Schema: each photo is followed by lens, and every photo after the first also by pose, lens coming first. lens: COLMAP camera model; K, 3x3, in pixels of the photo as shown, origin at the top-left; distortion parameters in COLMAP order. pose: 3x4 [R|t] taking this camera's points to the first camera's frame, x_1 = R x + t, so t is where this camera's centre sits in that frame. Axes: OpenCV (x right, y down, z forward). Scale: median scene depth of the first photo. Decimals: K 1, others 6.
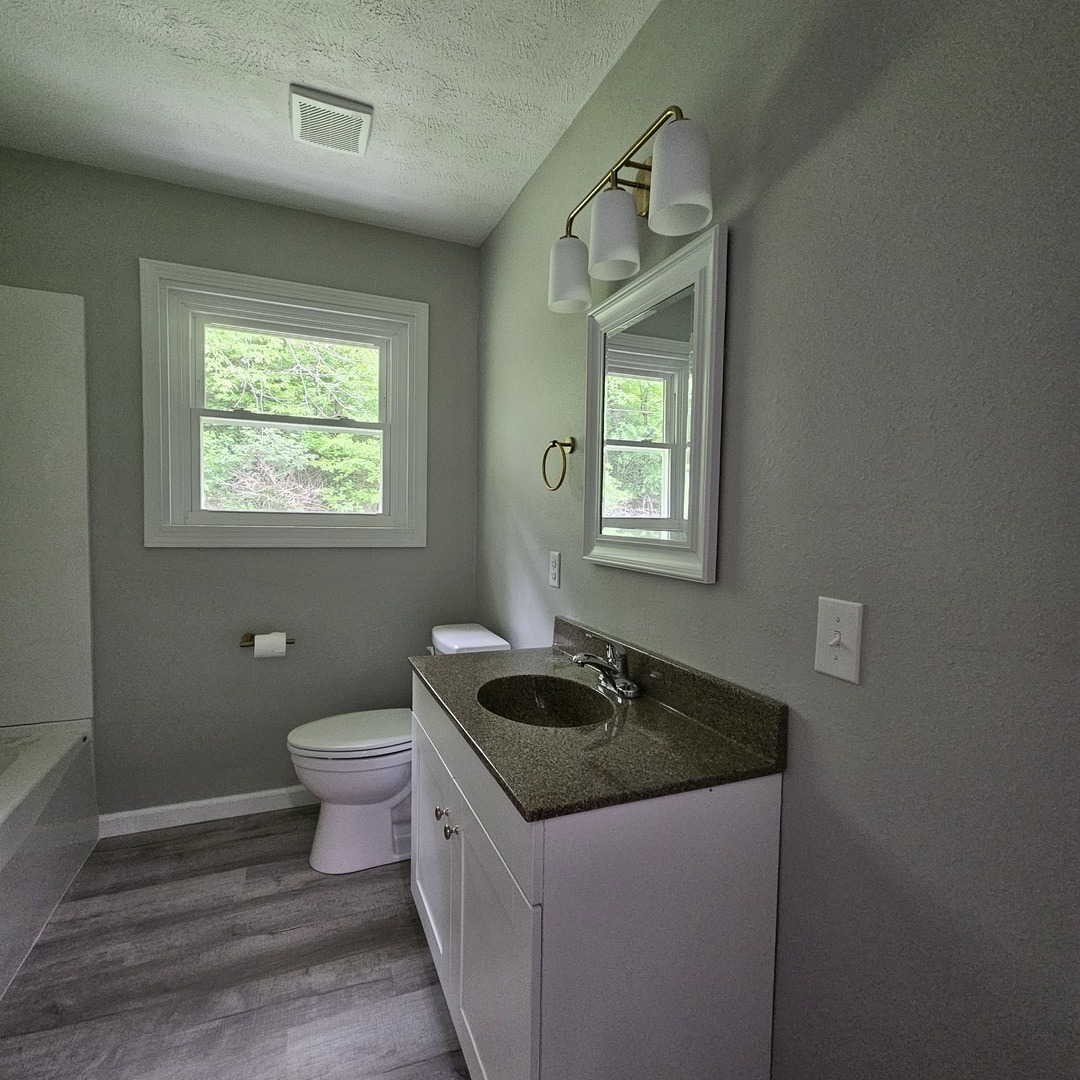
lens RADIAL K [[587.7, 0, 539.7], [0, 587.7, 541.3], [0, 0, 1]] dist [-0.004900, 0.001459]
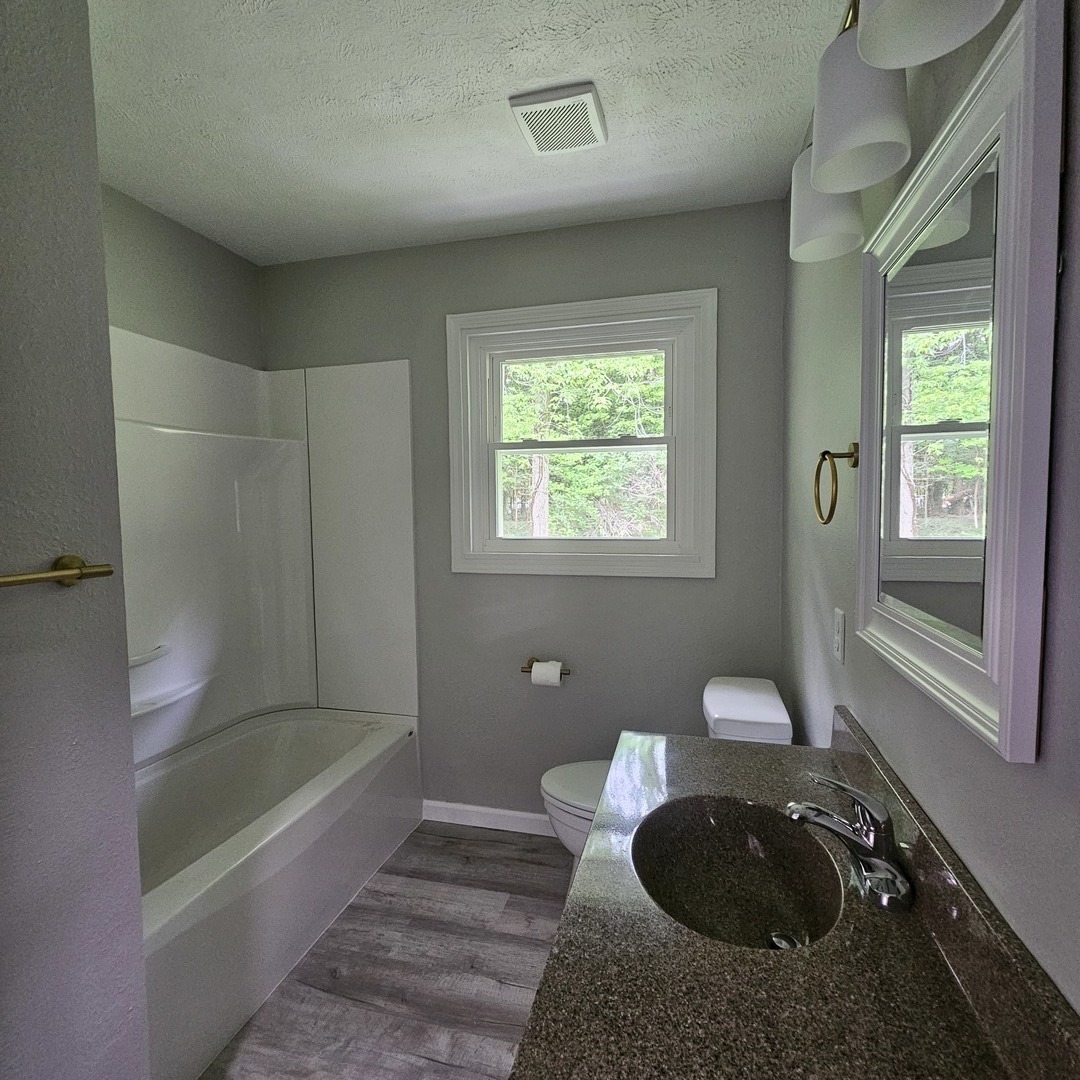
lens RADIAL K [[587.7, 0, 536.9], [0, 587.7, 542.0], [0, 0, 1]] dist [-0.004900, 0.001459]
pose [[0.787328, 0.006190, -0.616503, 0.167208], [-0.000268, 0.999953, 0.009698, -0.066656], [0.616534, -0.007471, 0.787292, 0.240885]]
